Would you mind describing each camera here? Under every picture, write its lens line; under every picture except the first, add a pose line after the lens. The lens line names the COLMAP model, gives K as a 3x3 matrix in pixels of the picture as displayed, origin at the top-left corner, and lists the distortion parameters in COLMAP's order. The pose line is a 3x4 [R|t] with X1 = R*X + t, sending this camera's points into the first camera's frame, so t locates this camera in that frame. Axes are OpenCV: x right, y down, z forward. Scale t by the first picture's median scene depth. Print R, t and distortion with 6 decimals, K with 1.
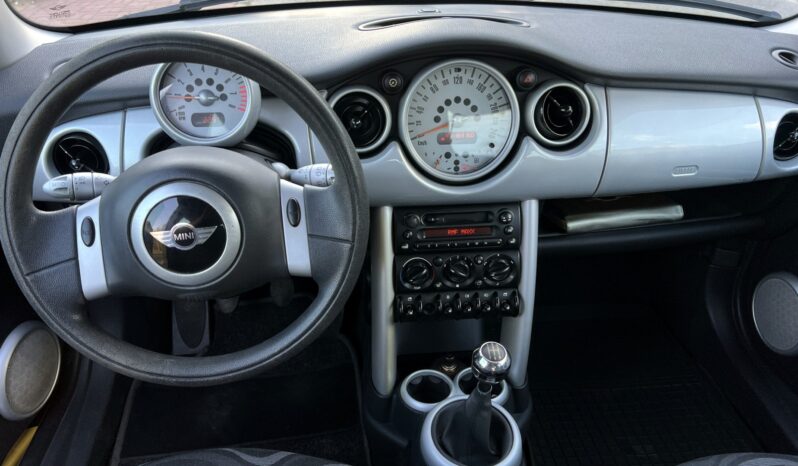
lens RADIAL K [[625.0, 0, 399.1], [0, 625.0, 227.6], [0, 0, 1]] dist [0.077344, -0.092888]
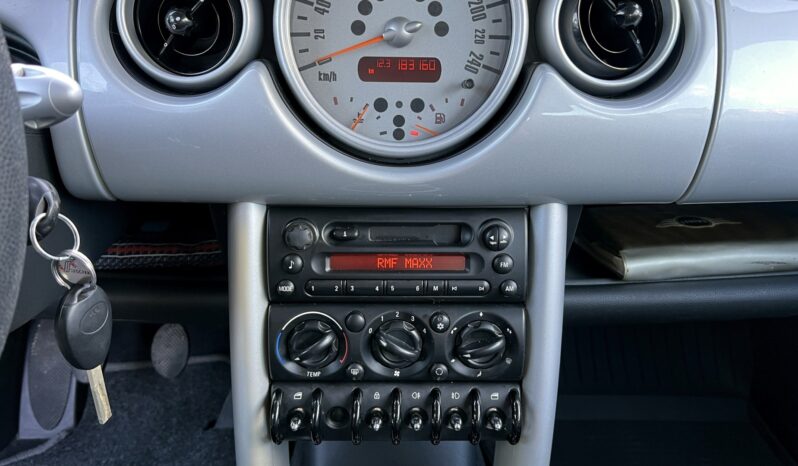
lens RADIAL K [[625.0, 0, 399.1], [0, 625.0, 227.6], [0, 0, 1]] dist [0.077344, -0.092888]
pose [[0.996066, 0.041036, -0.078543, 0.134663], [-0.047178, 0.995836, -0.078007, 0.018002], [0.075015, 0.081406, 0.993854, 0.519304]]
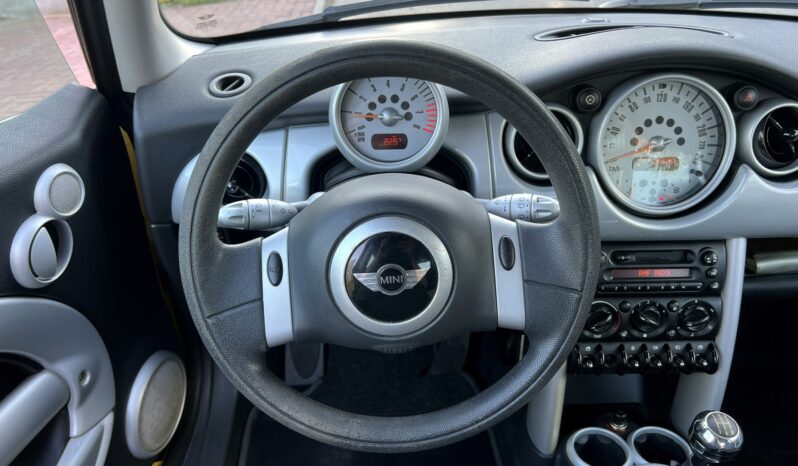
lens RADIAL K [[625.0, 0, 399.1], [0, 625.0, 227.6], [0, 0, 1]] dist [0.077344, -0.092888]
pose [[0.996726, 0.027323, -0.076102, -0.188778], [-0.029021, 0.999352, -0.021297, -0.027357], [0.075471, 0.023436, 0.996873, 0.110005]]
